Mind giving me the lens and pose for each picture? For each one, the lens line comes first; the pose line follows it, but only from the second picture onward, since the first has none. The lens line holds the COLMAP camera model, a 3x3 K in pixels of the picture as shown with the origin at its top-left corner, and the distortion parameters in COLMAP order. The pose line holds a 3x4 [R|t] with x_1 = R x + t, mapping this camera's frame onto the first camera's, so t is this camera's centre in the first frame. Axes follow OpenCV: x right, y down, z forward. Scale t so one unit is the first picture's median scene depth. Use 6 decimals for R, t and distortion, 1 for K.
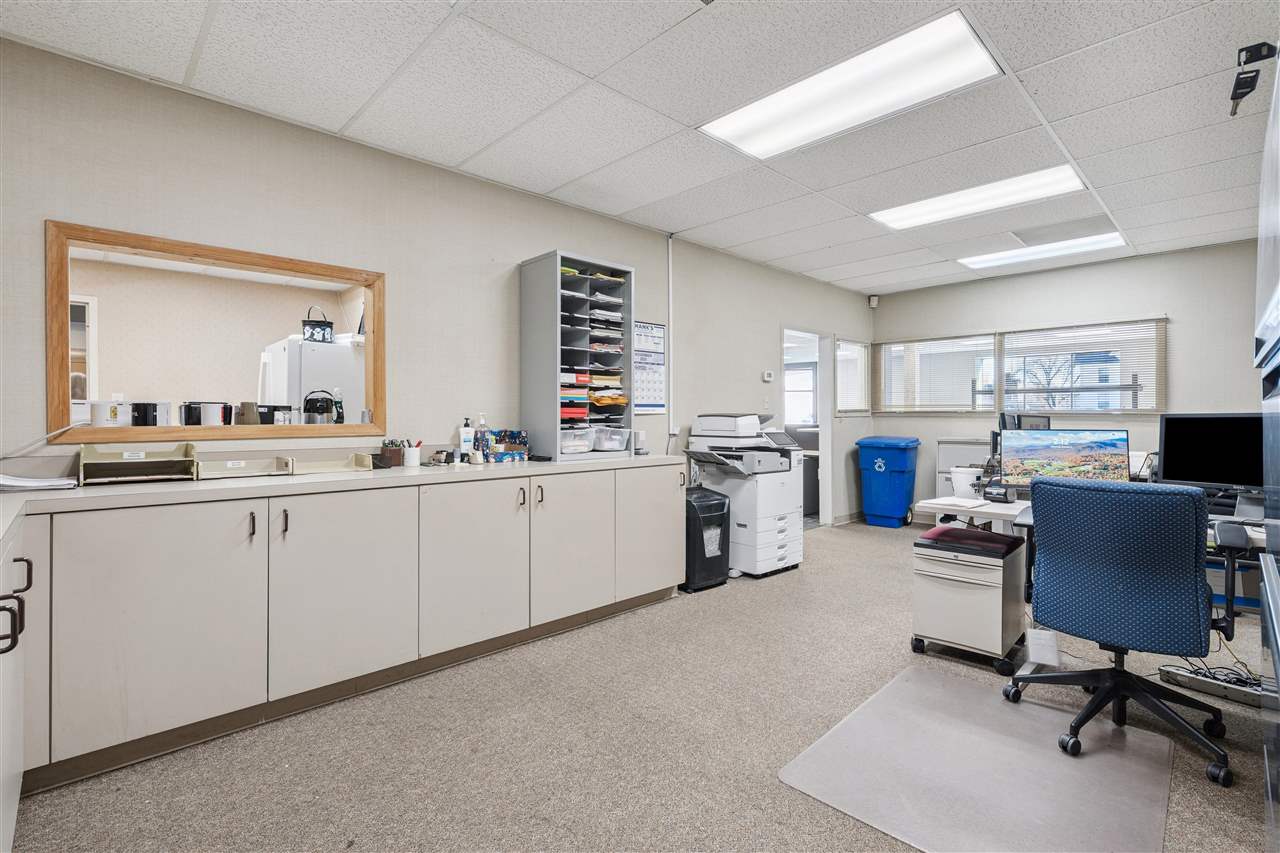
lens RADIAL K [[586.1, 0, 640.5], [0, 586.1, 420.2], [0, 0, 1]] dist [0.015624, -0.000563]
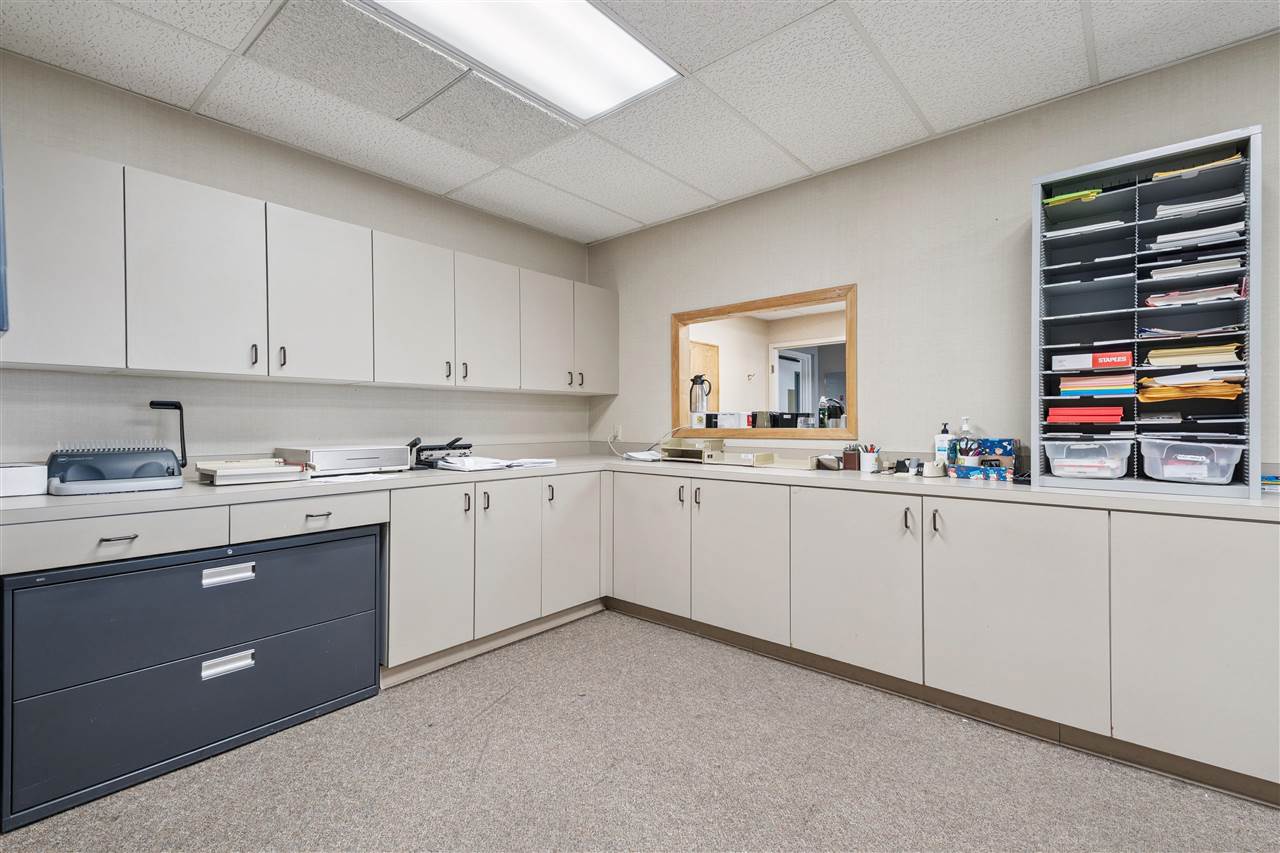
lens RADIAL K [[586.1, 0, 639.5], [0, 586.1, 425.9], [0, 0, 1]] dist [0.015624, -0.000563]
pose [[0.093341, 0.005210, -0.995621, 0.504863], [-0.005343, 0.999975, 0.004732, -0.001238], [0.995620, 0.004878, 0.093366, 0.474962]]
